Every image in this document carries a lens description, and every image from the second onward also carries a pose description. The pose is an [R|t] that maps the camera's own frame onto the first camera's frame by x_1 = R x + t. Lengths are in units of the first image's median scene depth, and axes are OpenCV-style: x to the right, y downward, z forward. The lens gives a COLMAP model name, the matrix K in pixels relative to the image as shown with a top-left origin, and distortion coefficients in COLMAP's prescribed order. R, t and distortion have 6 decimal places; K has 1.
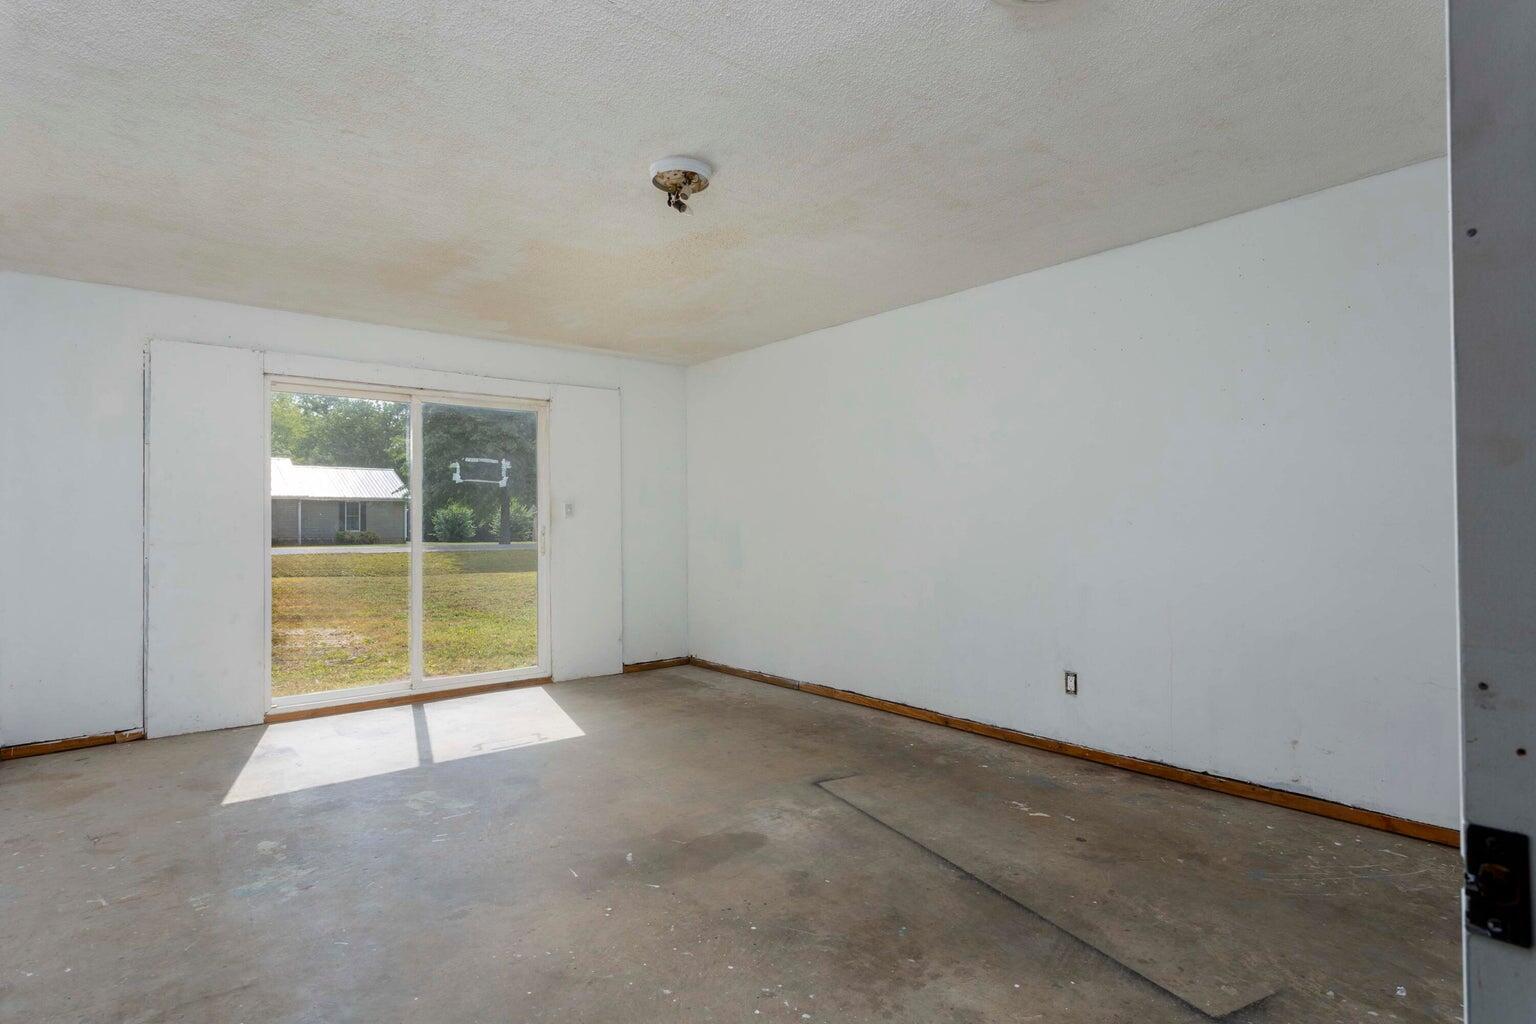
lens RADIAL K [[838.1, 0, 767.9], [0, 838.1, 517.3], [0, 0, 1]] dist [-0.000469, 0.000096]
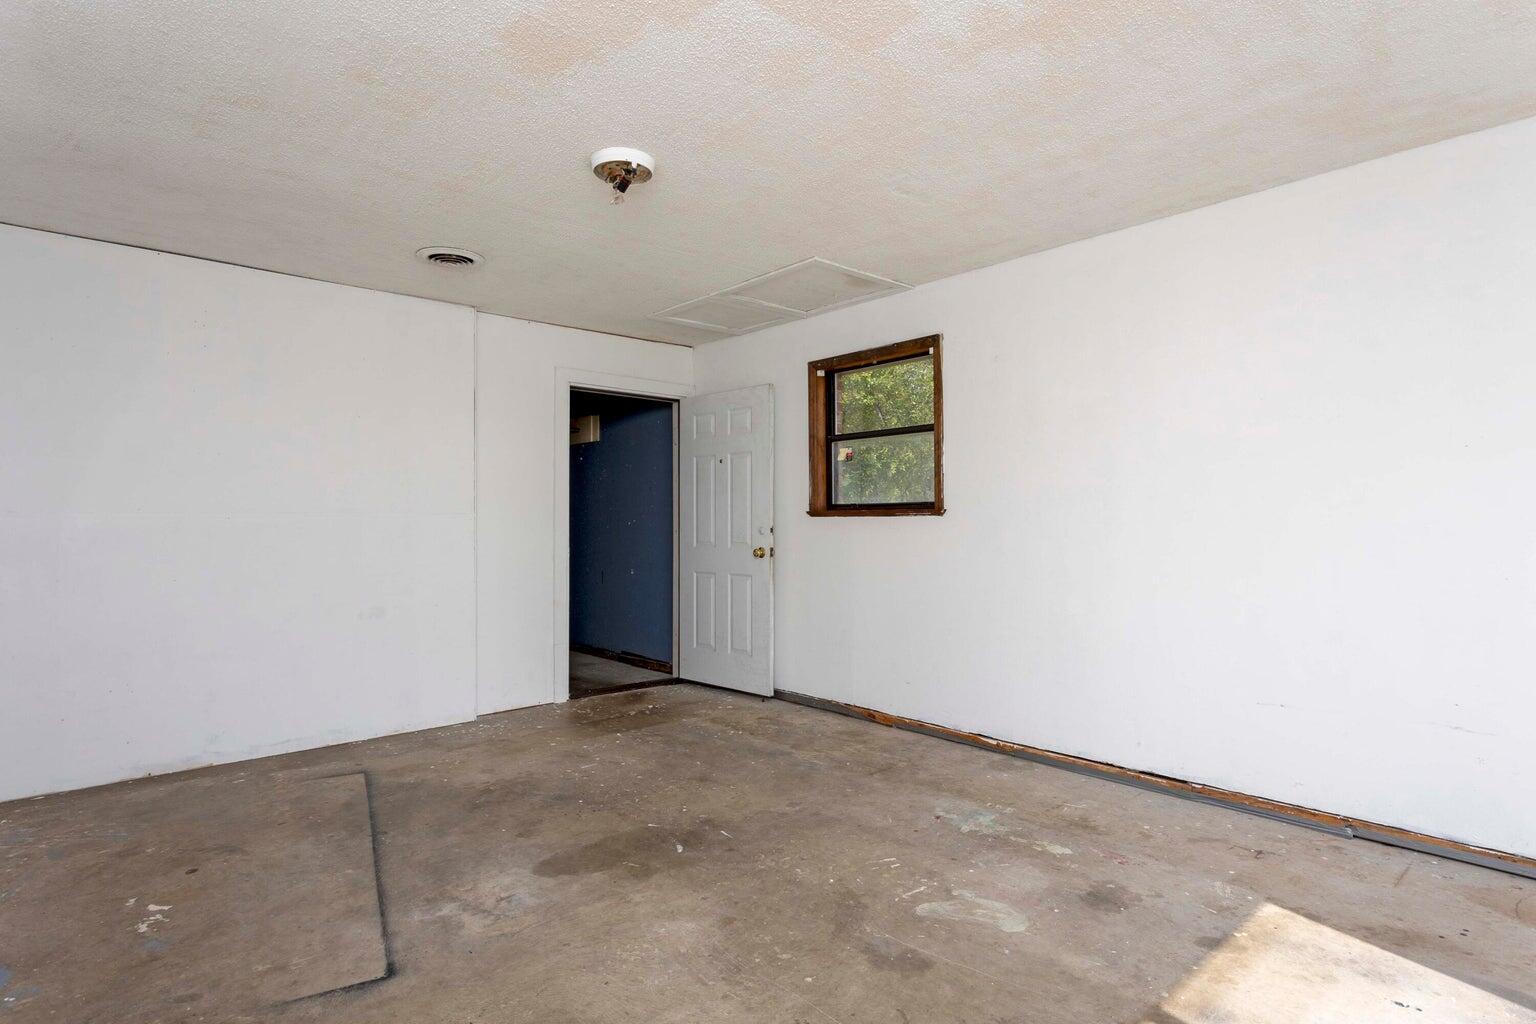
lens RADIAL K [[810.3, 0, 768.0], [0, 810.3, 510.6], [0, 0, 1]] dist [-0.002881, -0.000198]
pose [[-0.998696, 0.011168, -0.049805, -0.222008], [0.012126, 0.999747, -0.018968, 0.012790], [0.049581, -0.019548, -0.998579, 1.945594]]
